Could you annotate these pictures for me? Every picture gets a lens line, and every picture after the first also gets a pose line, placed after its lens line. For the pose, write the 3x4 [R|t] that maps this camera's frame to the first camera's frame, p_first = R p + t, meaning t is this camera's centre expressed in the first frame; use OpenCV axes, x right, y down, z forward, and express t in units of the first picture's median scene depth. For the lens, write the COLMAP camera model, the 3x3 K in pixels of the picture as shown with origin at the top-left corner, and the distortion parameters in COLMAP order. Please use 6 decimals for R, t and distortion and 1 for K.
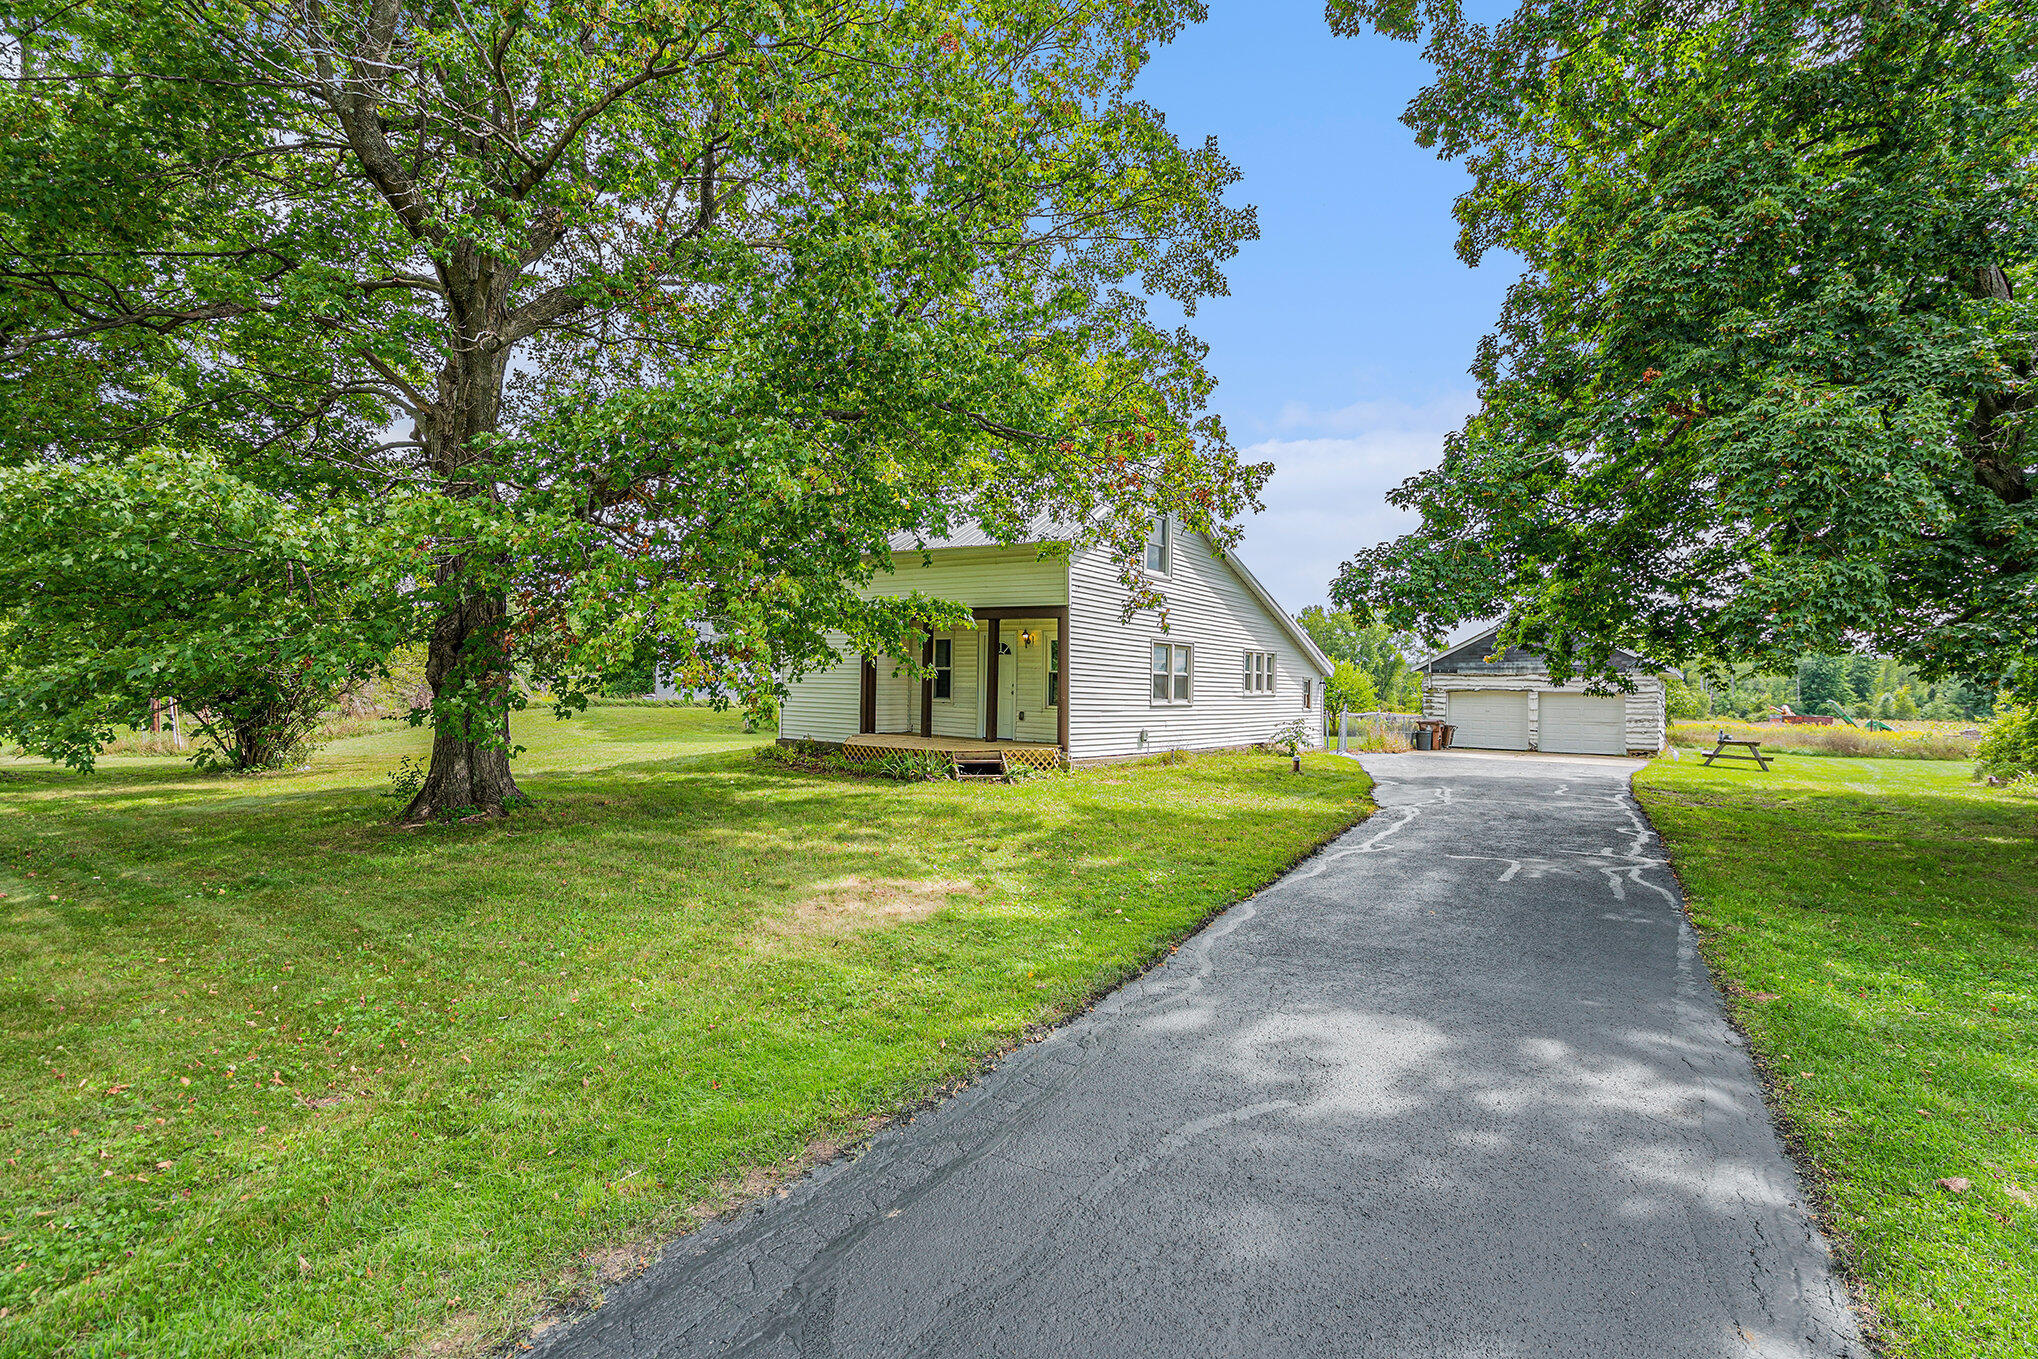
lens RADIAL K [[944.4, 0, 1022.8], [0, 944.4, 678.9], [0, 0, 1]] dist [-0.000736, 0.000102]
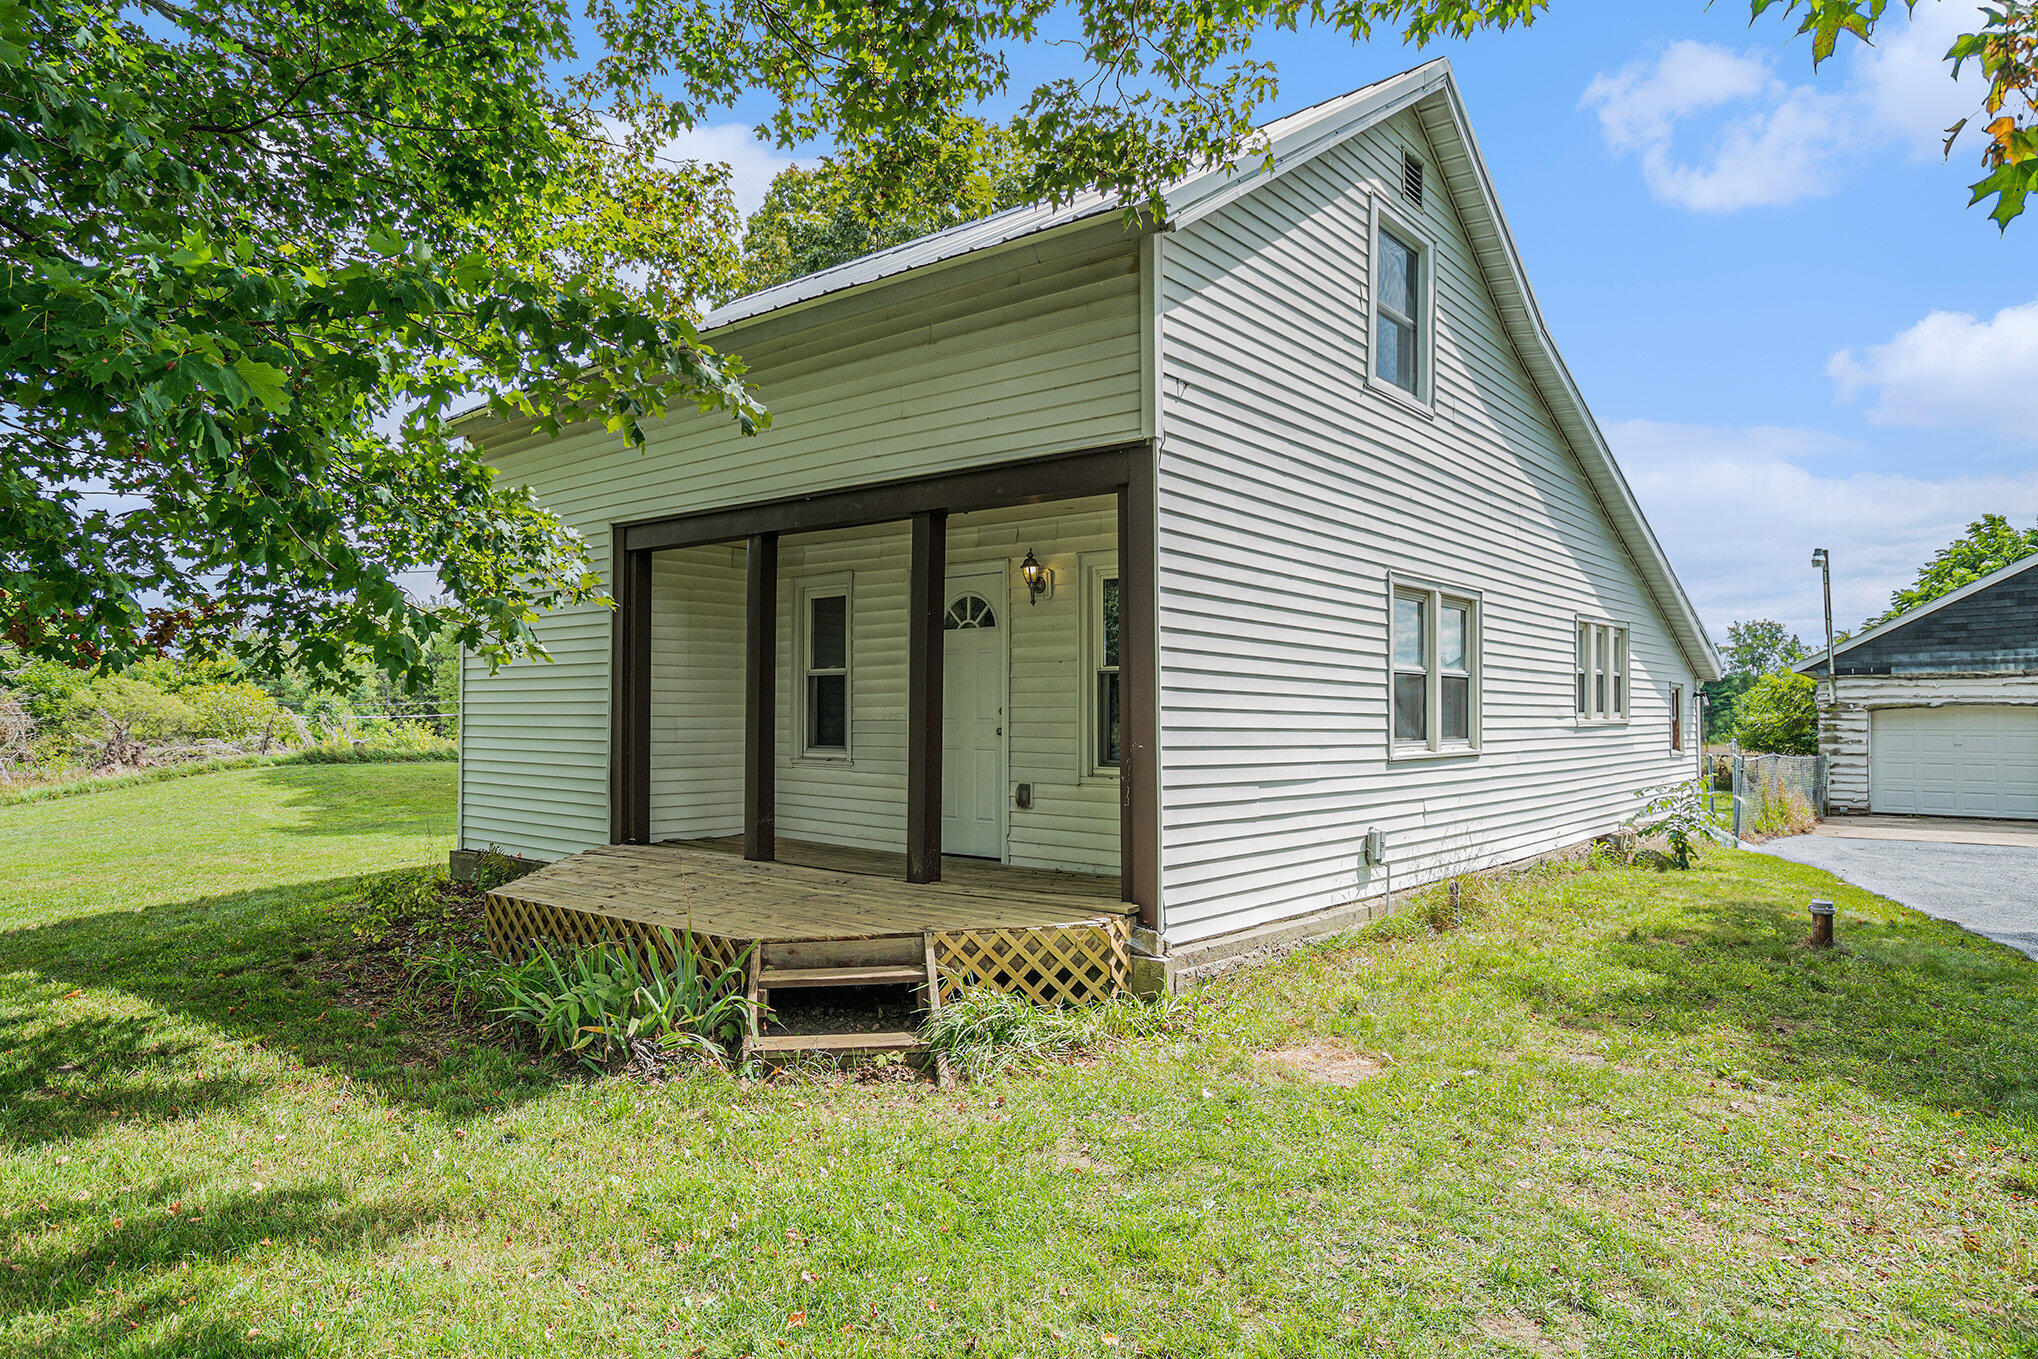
lens RADIAL K [[1231.8, 0, 1013.6], [0, 1231.8, 695.6], [0, 0, 1]] dist [-0.000055, 0.000020]
pose [[0.997795, -0.015481, -0.064543, 0.026222], [0.015163, 0.999870, -0.005408, 0.004372], [0.064619, 0.004417, 0.997900, 0.550951]]
